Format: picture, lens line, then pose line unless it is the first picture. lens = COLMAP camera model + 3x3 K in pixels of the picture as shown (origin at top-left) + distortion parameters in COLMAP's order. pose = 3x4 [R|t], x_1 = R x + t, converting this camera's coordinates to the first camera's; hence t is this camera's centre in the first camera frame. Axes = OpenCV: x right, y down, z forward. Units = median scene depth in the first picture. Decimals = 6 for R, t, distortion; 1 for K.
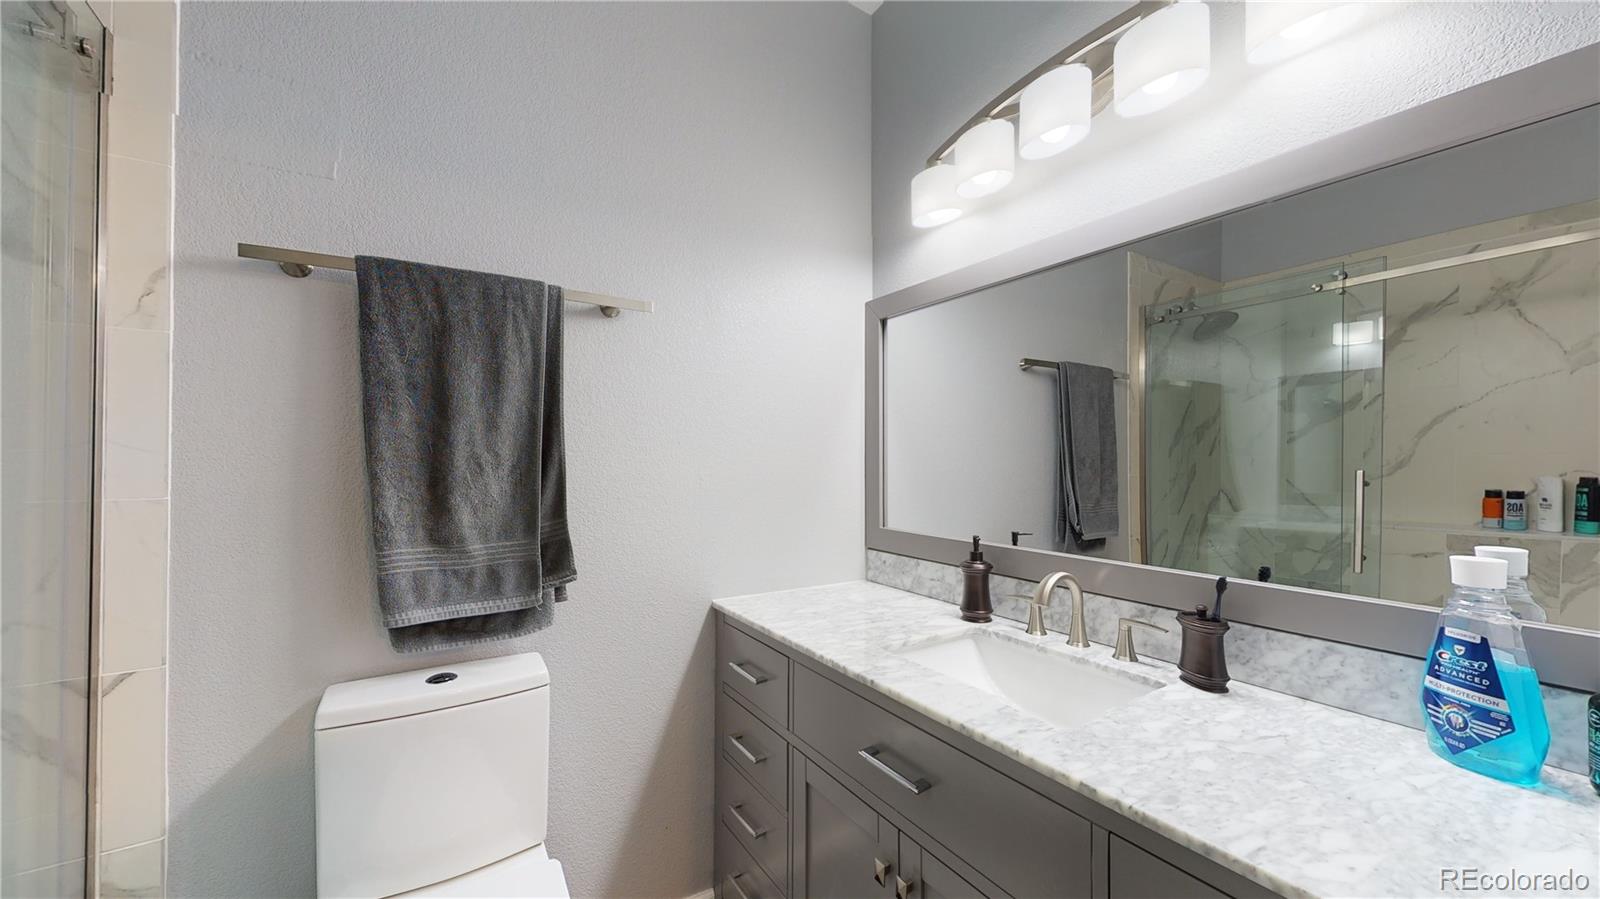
lens RADIAL K [[585.7, 0, 800.0], [0, 585.7, 449.5], [0, 0, 1]] dist [-0.001230, -0.000040]
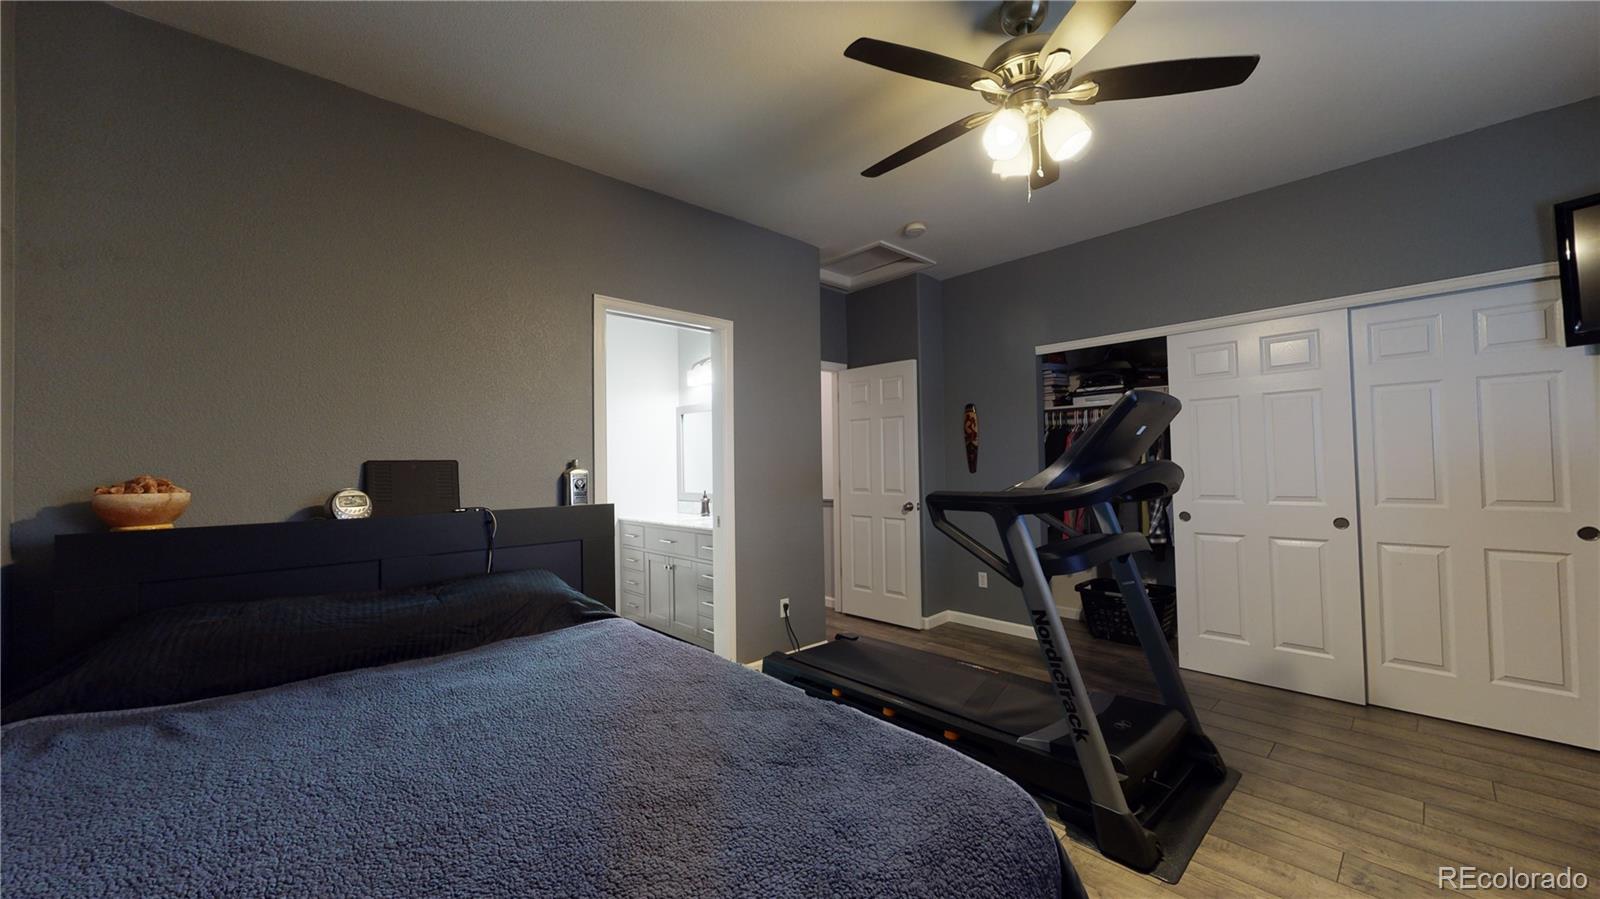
lens RADIAL K [[585.7, 0, 800.0], [0, 585.7, 449.5], [0, 0, 1]] dist [-0.001230, -0.000040]
pose [[0.982516, -0.017375, 0.185368, 0.216722], [0.019487, 0.999764, -0.009577, -0.035728], [-0.185158, 0.013022, 0.982622, -2.185703]]
